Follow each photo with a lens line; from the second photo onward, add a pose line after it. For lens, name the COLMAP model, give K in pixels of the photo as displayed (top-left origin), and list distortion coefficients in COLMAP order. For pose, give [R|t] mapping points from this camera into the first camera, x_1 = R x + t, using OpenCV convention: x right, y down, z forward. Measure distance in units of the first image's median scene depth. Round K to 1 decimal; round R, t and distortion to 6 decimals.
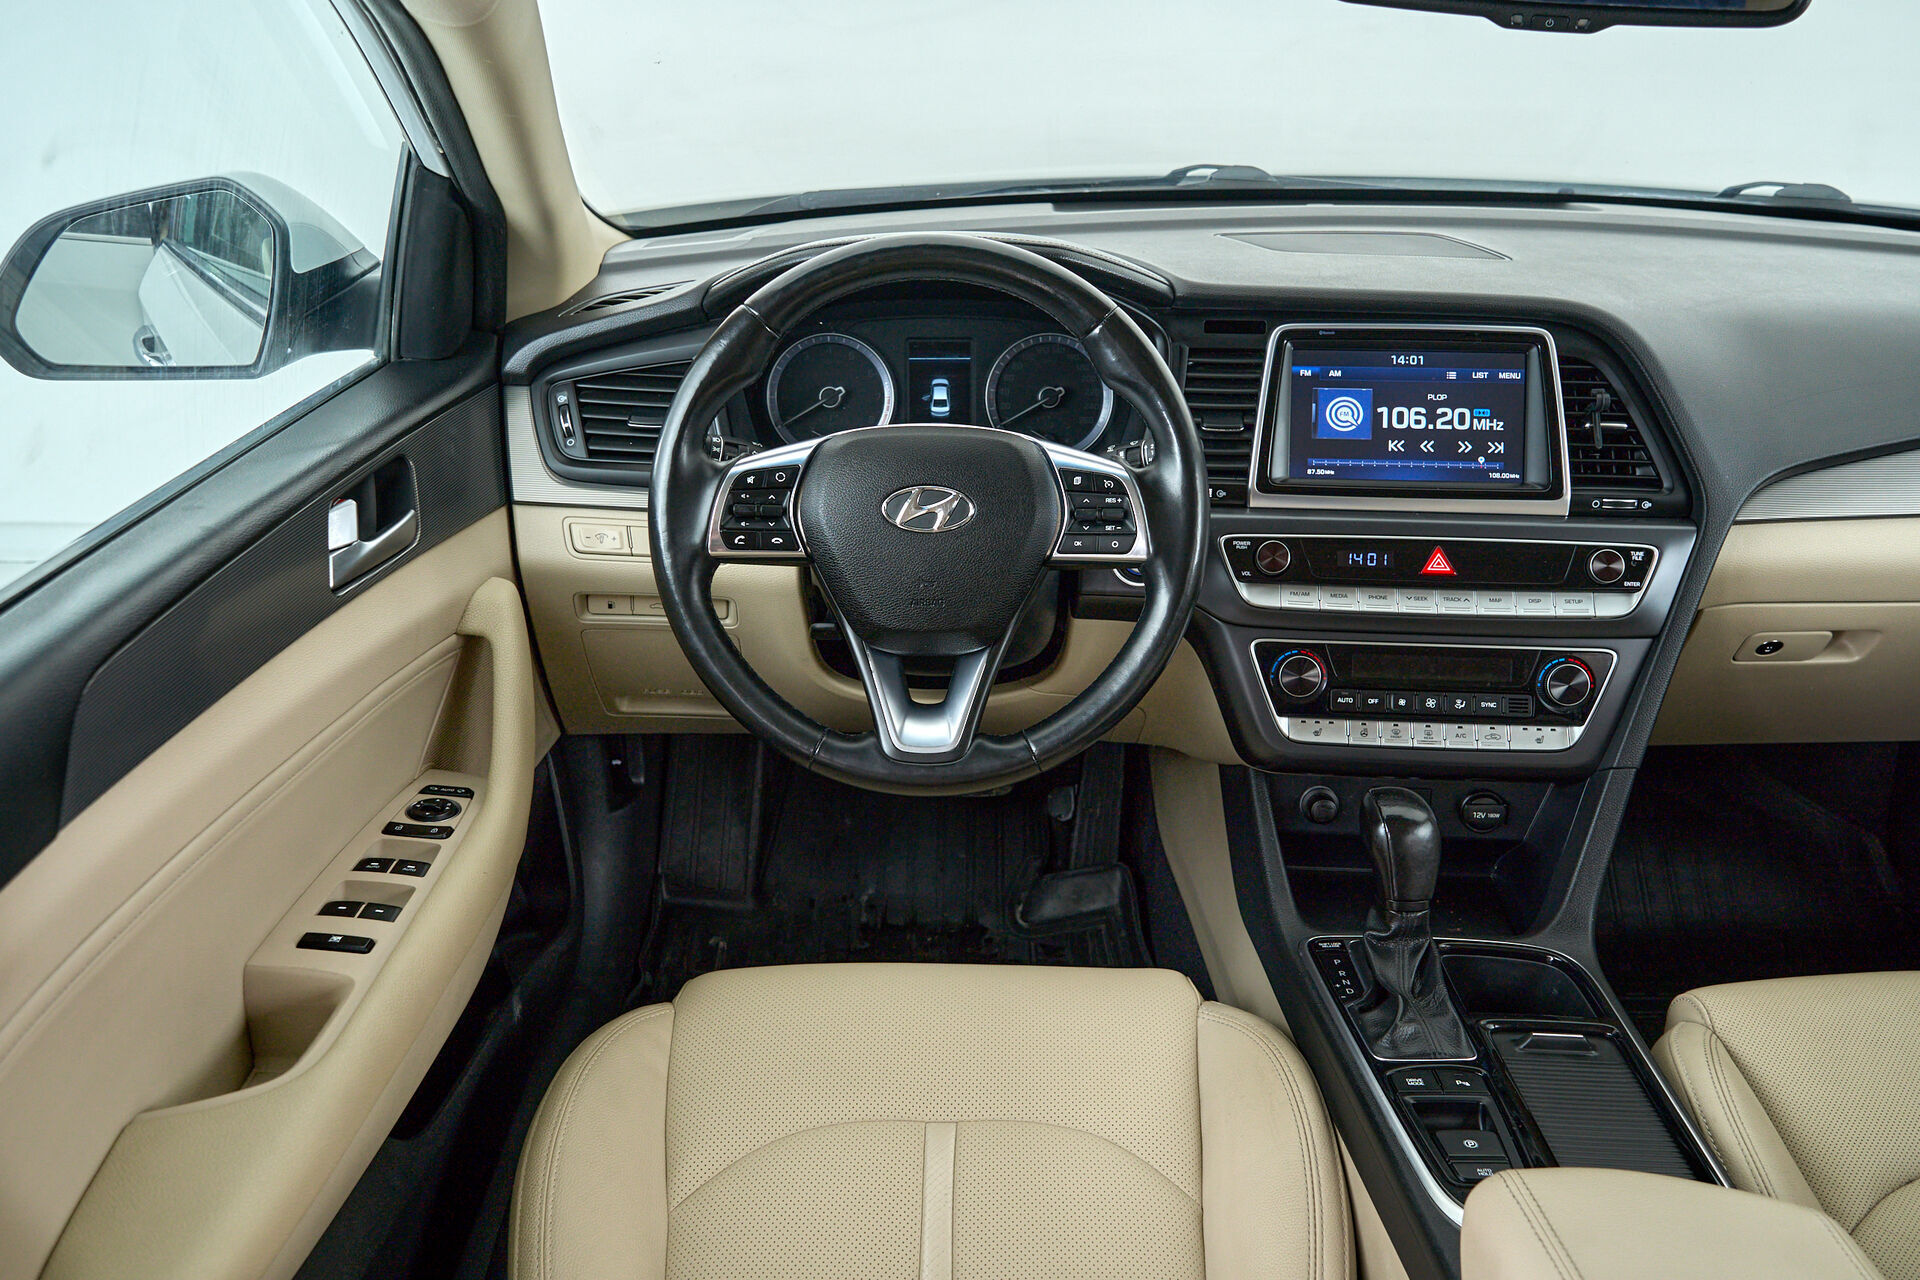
lens RADIAL K [[1551.7, 0, 960.0], [0, 1551.7, 640.0], [0, 0, 1]] dist [0.000009, 0.004429]
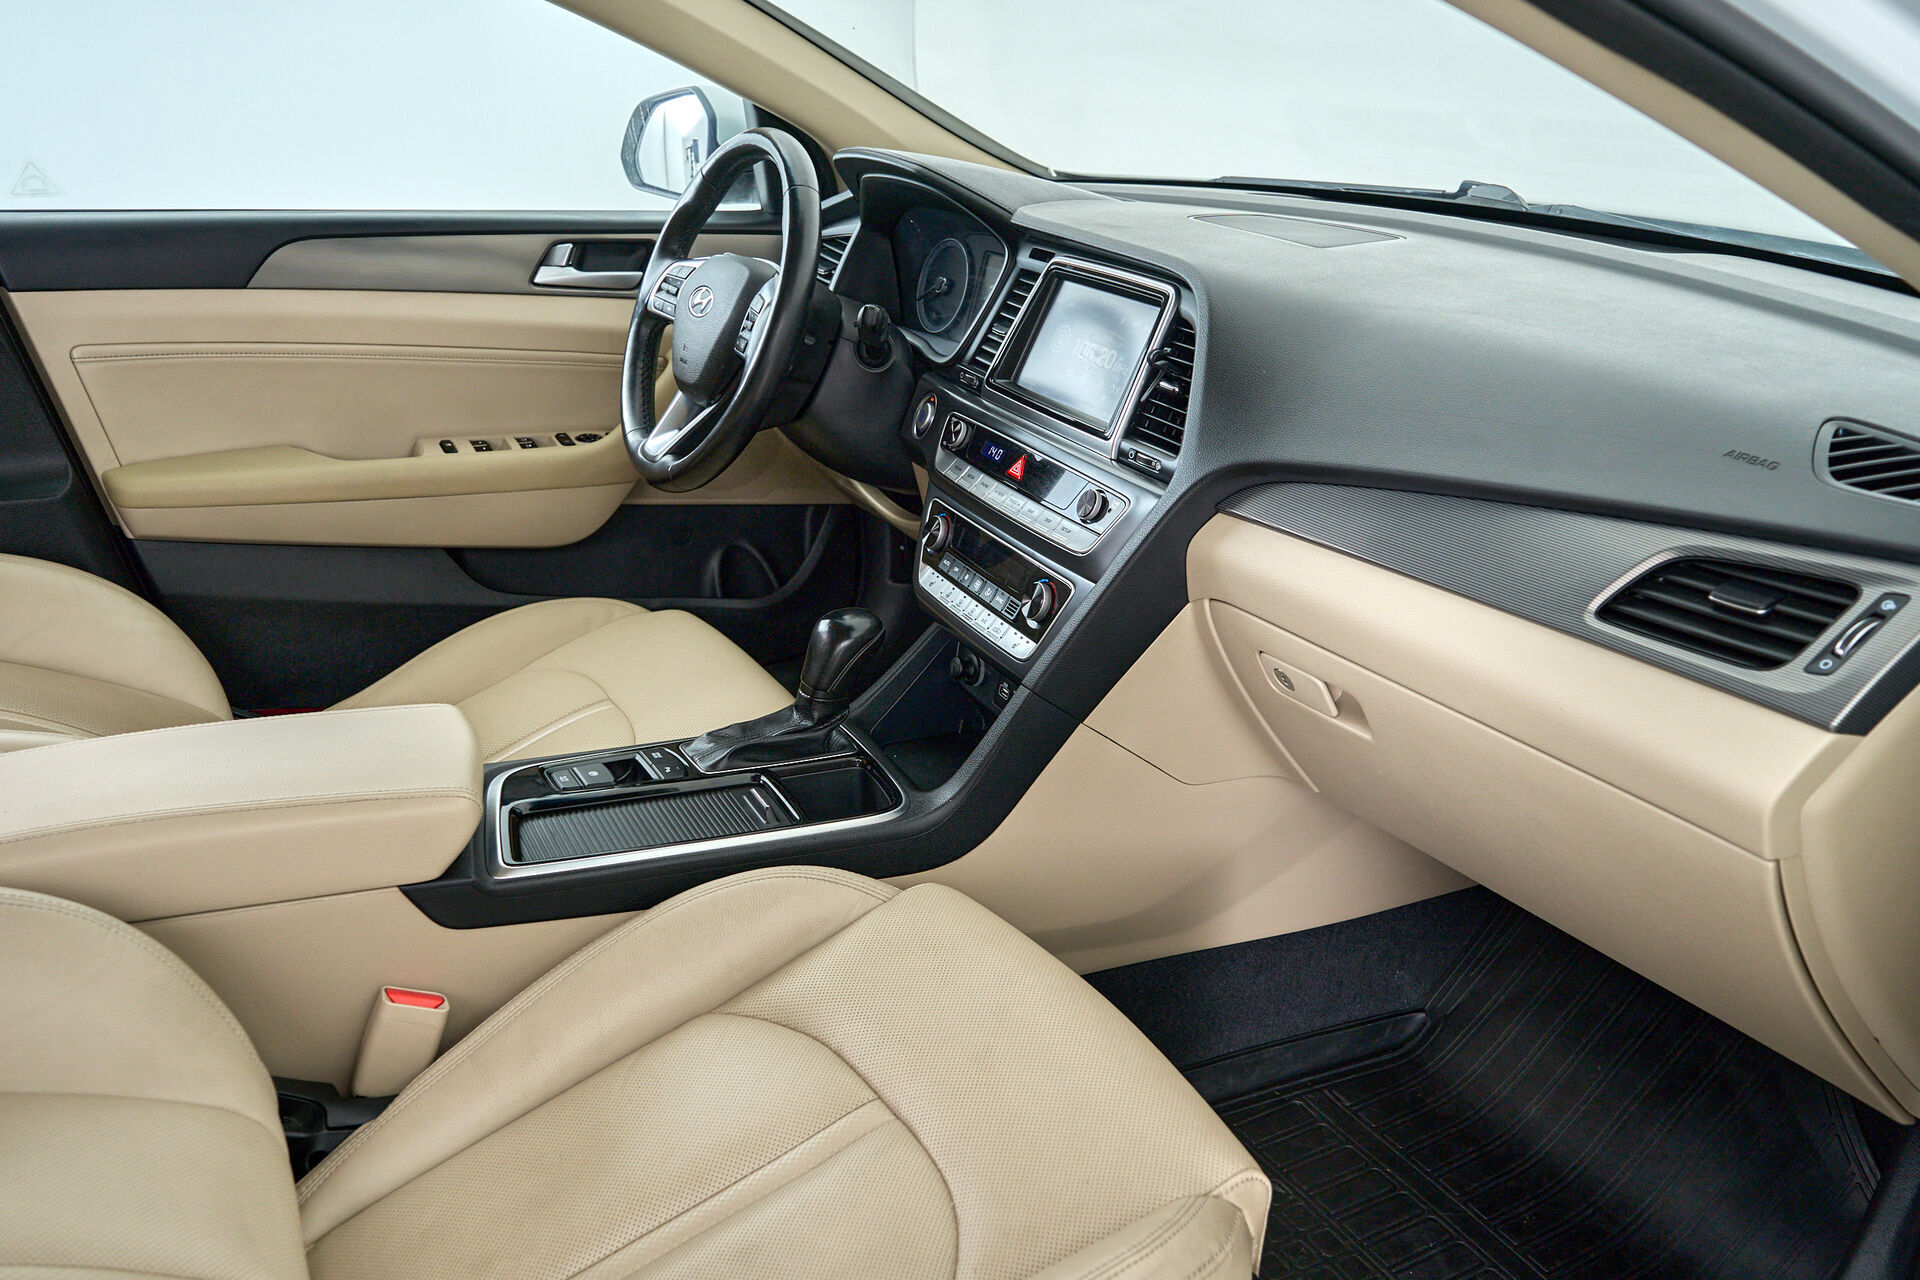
lens RADIAL K [[1551.7, 0, 960.0], [0, 1551.7, 640.0], [0, 0, 1]] dist [0.000009, 0.004429]
pose [[0.491260, 0.325044, -0.808090, 1.218192], [-0.373177, 0.916840, 0.141923, -0.077164], [0.787021, 0.231840, 0.571706, 0.346443]]
